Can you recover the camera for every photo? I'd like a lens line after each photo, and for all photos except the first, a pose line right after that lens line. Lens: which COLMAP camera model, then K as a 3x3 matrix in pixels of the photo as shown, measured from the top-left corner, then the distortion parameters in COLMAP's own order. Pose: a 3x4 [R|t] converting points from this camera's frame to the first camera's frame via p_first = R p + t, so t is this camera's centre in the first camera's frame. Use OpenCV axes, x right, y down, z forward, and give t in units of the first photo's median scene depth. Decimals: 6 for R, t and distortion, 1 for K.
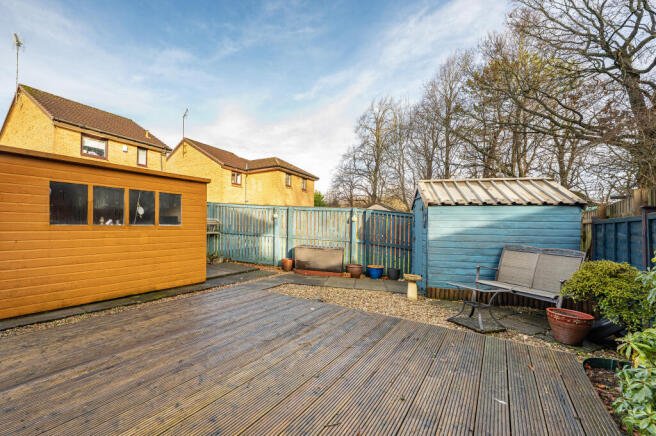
lens RADIAL K [[269.1, 0, 299.1], [0, 269.1, 223.3], [0, 0, 1]] dist [0.001881, 0.000182]
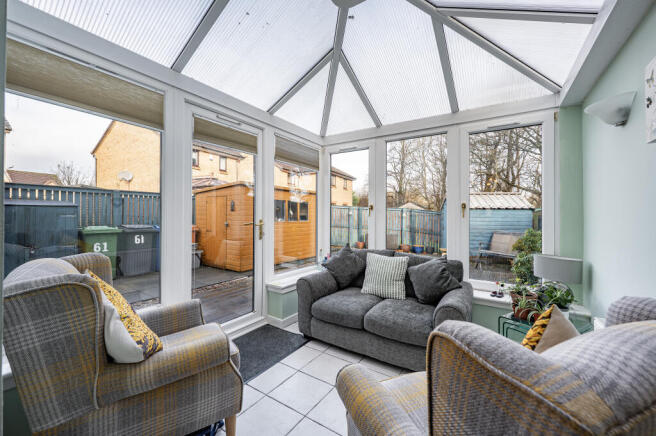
lens RADIAL K [[269.1, 0, 333.6], [0, 269.1, 215.6], [0, 0, 1]] dist [0.001881, 0.000182]
pose [[0.997007, -0.004153, 0.077202, -0.183341], [0.003614, 0.999968, 0.007119, -0.015940], [-0.077229, -0.006819, 0.996990, -0.290917]]
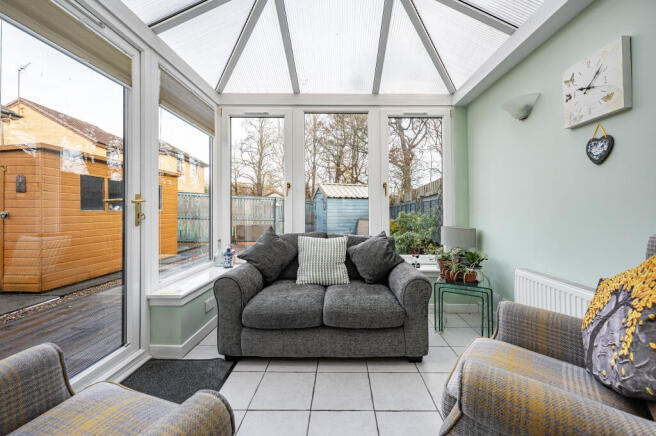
lens RADIAL K [[269.1, 0, 343.0], [0, 269.1, 207.7], [0, 0, 1]] dist [0.001881, 0.000182]
pose [[0.788739, -0.005985, 0.614699, -0.242463], [0.007128, 0.999974, 0.000590, 0.000428], [-0.614687, 0.003916, 0.788761, -0.222411]]
